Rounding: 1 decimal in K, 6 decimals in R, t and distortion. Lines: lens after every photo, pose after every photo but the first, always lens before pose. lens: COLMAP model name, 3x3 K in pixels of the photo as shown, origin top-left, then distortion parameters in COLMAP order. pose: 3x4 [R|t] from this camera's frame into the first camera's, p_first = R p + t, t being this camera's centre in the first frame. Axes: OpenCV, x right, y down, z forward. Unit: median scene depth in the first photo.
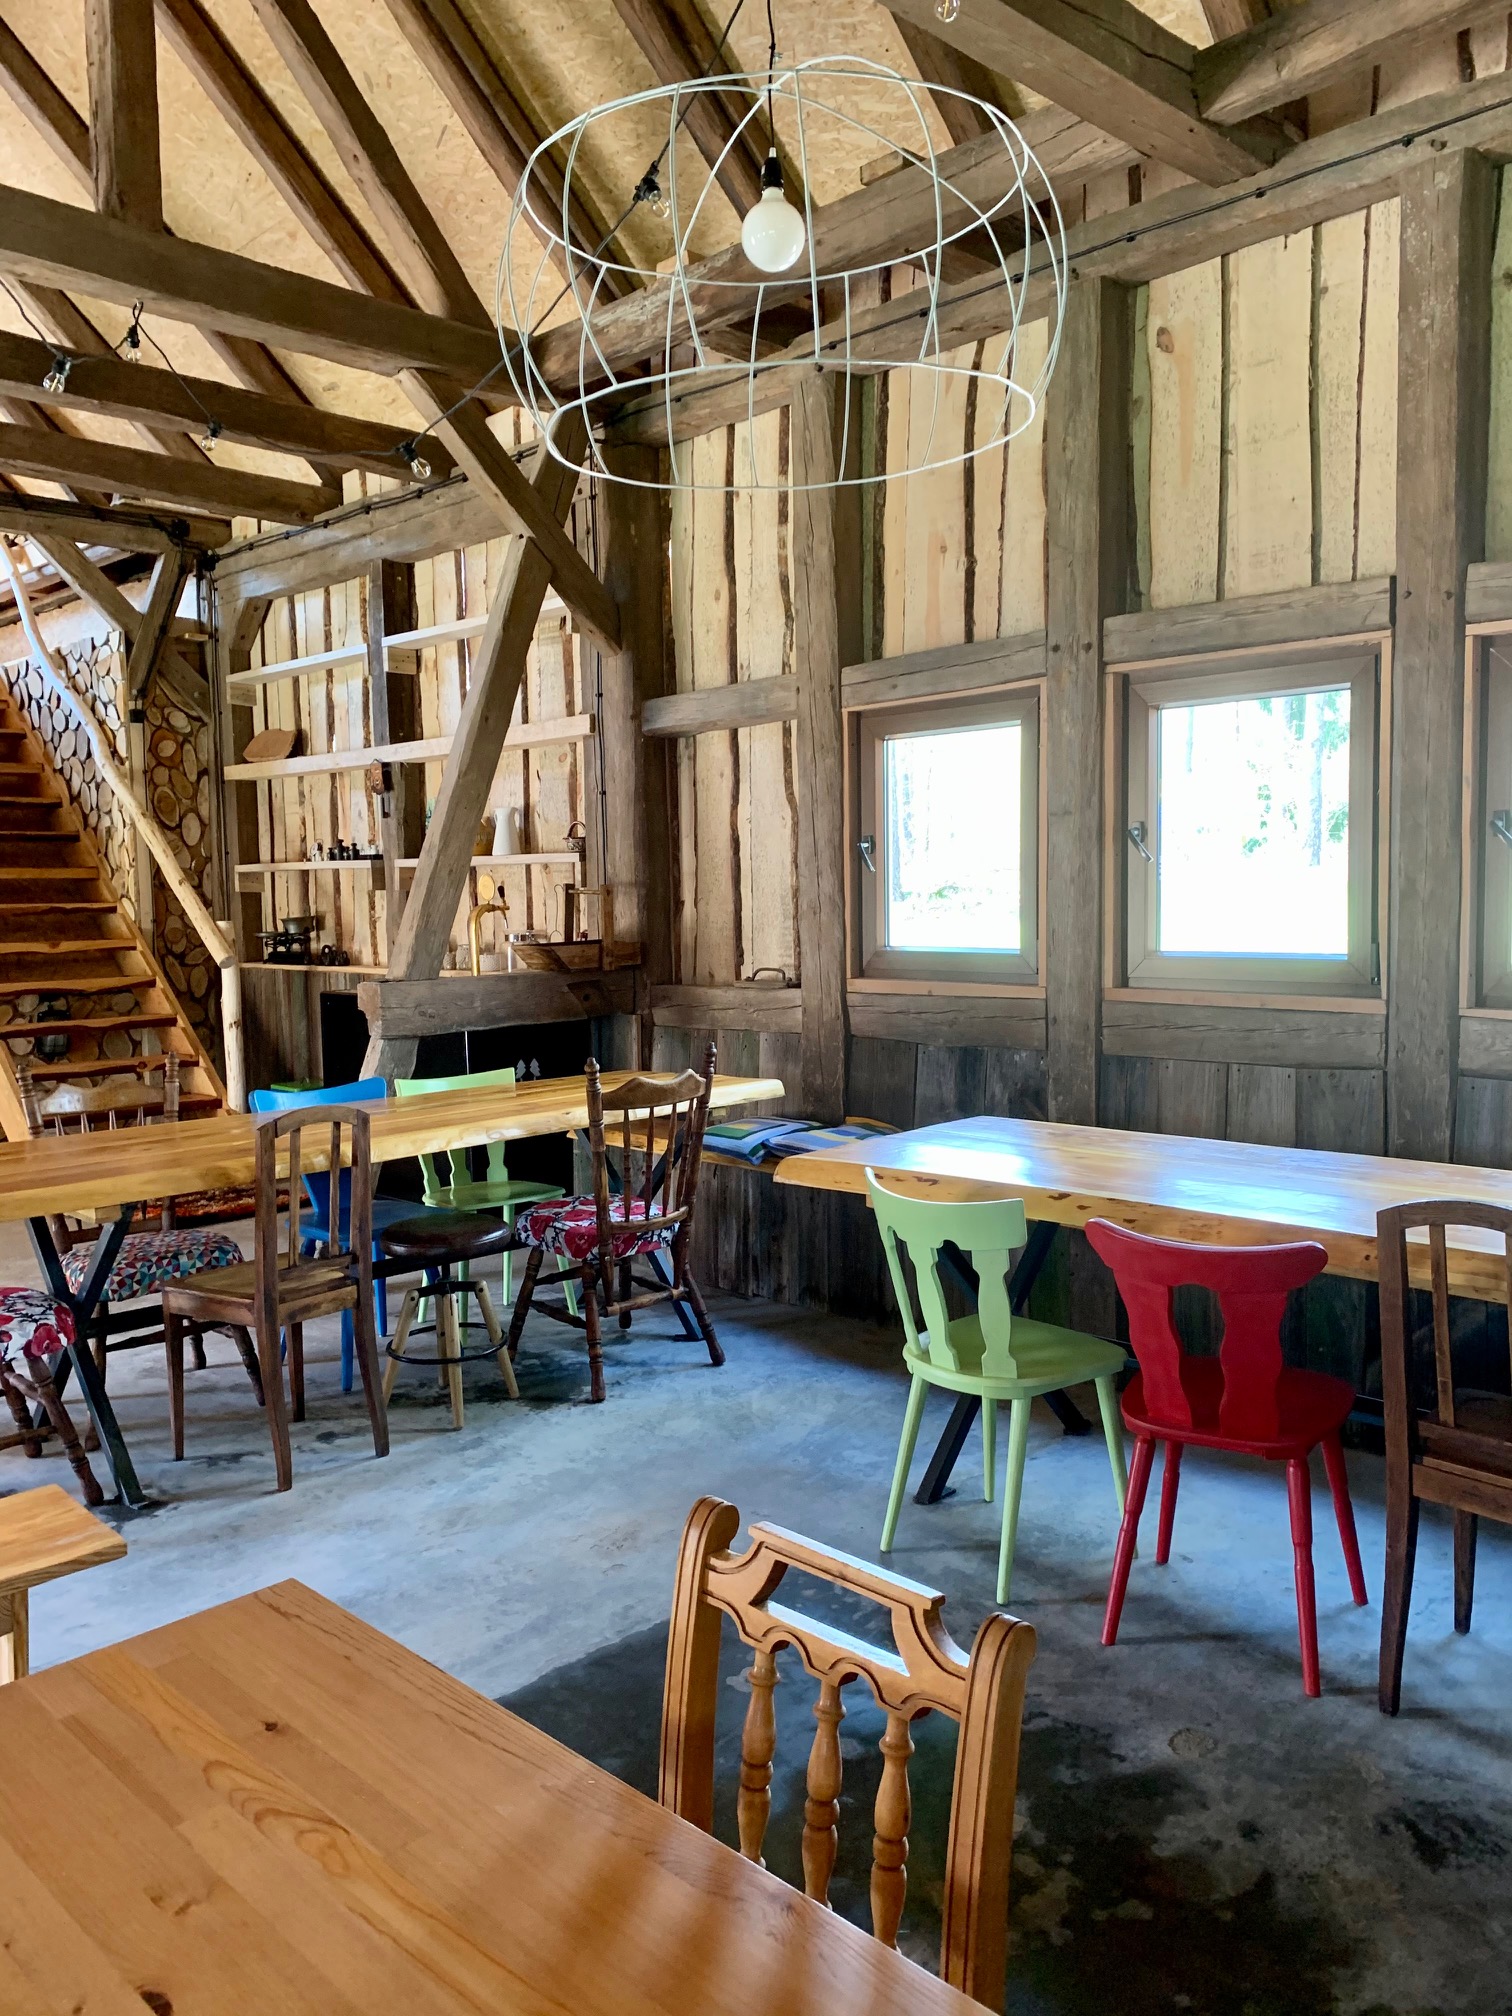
lens RADIAL K [[1528.6, 0, 753.6], [0, 1528.6, 1015.5], [0, 0, 1]] dist [0.009749, -0.003622]
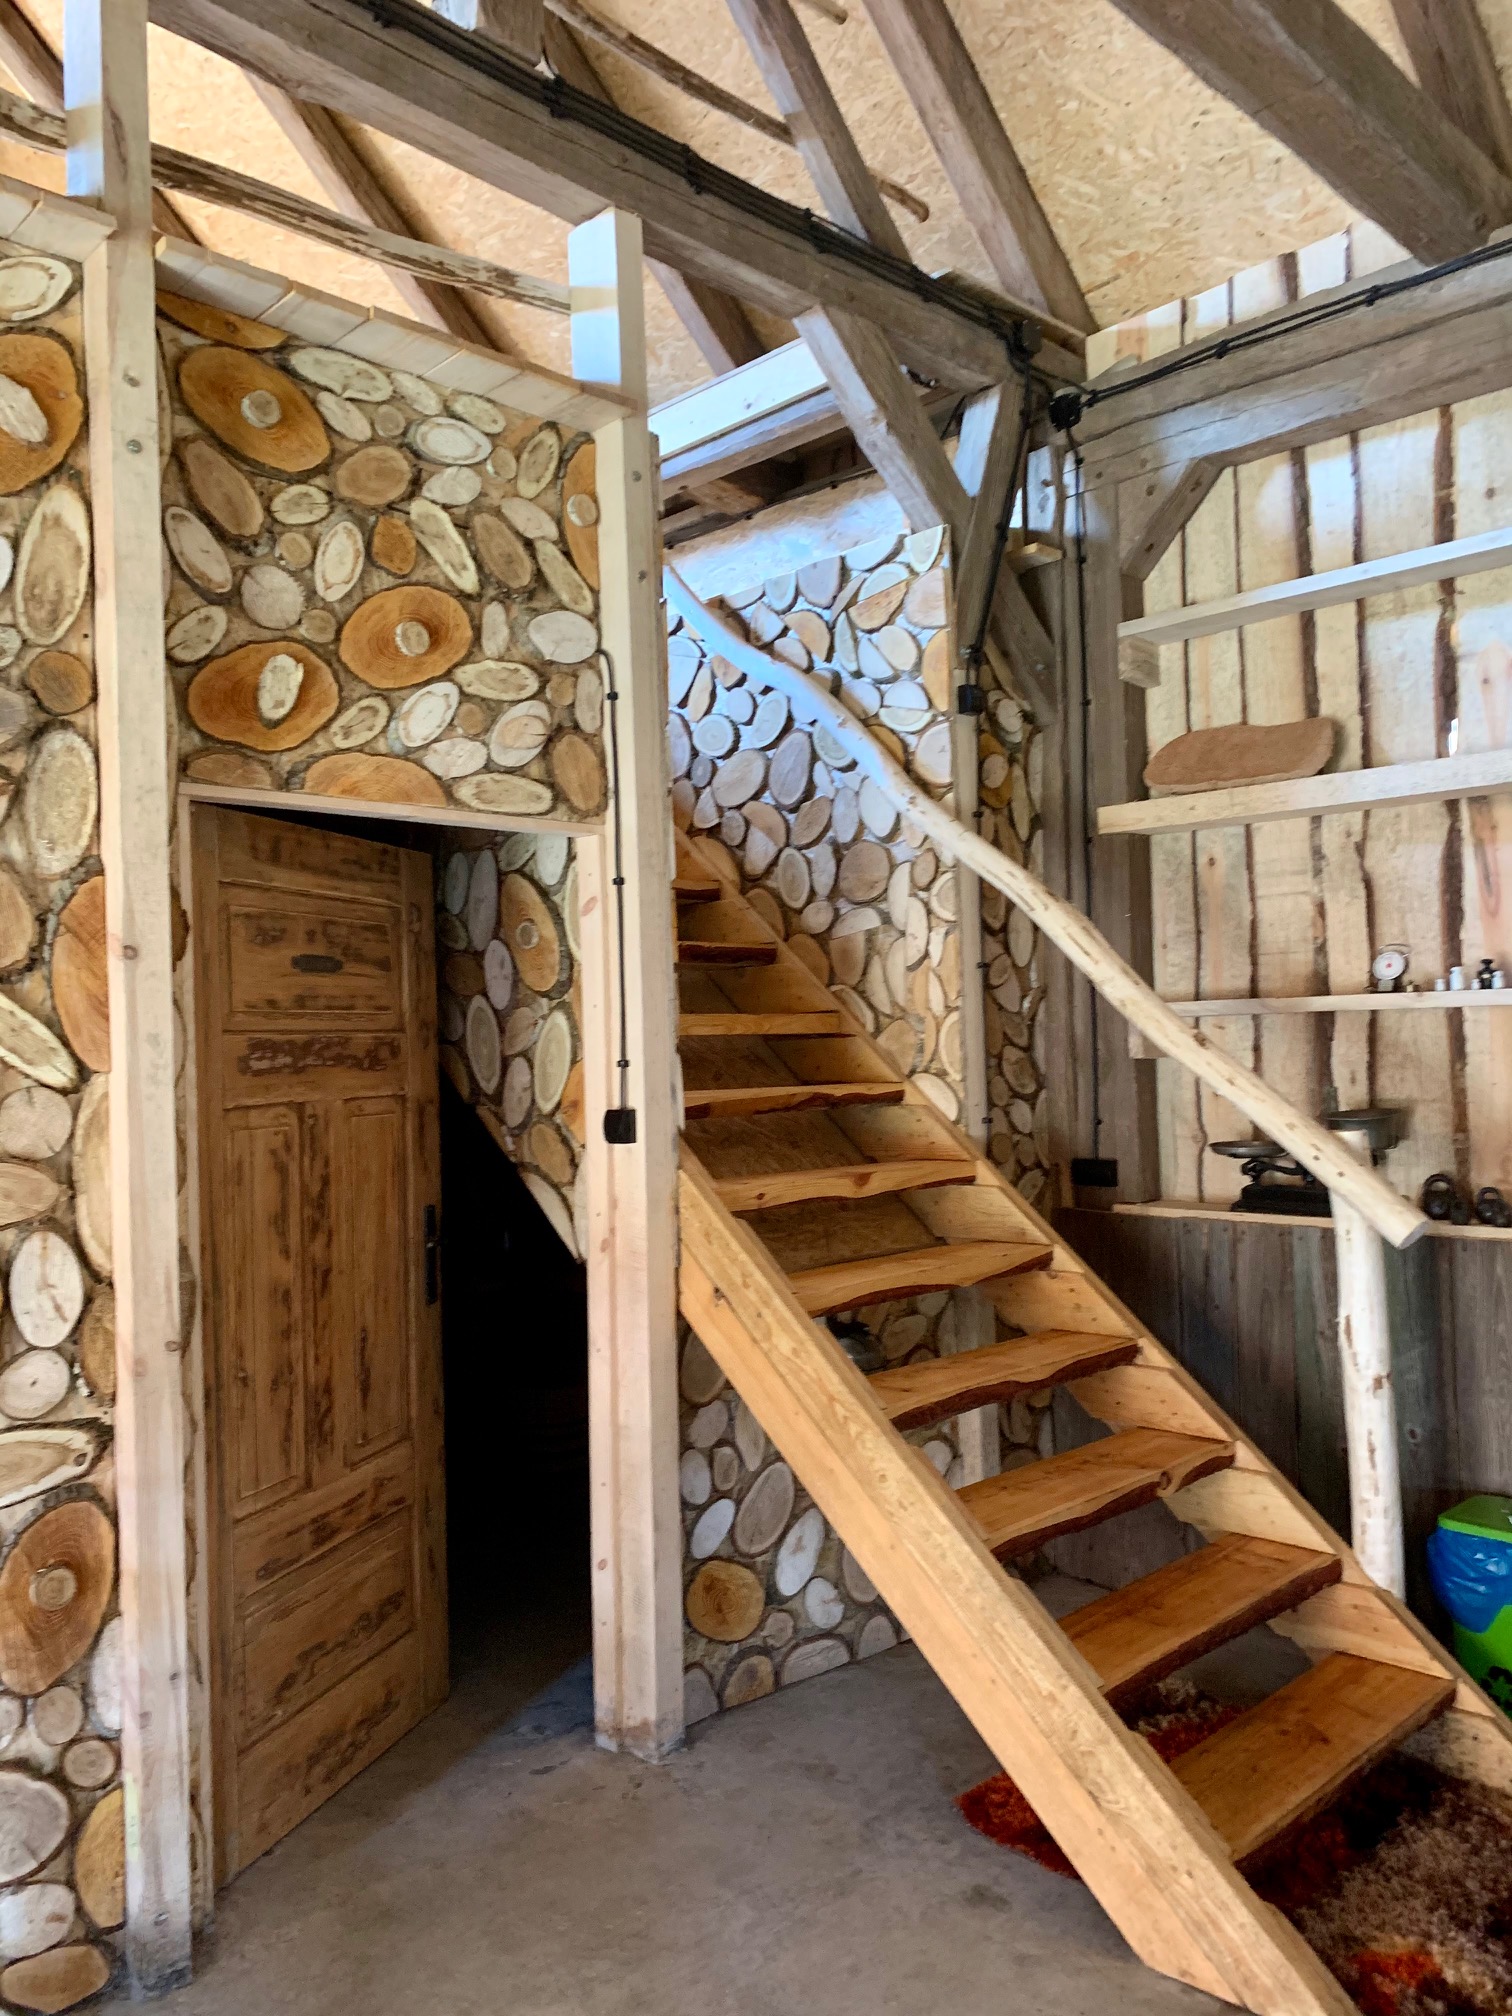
lens RADIAL K [[1528.6, 0, 759.8], [0, 1528.6, 1002.8], [0, 0, 1]] dist [0.009749, -0.003622]
pose [[0.999793, -0.013520, -0.015208, -0.460244], [0.011775, 0.993917, -0.109496, -0.048049], [0.016596, 0.109294, 0.993871, 0.526872]]
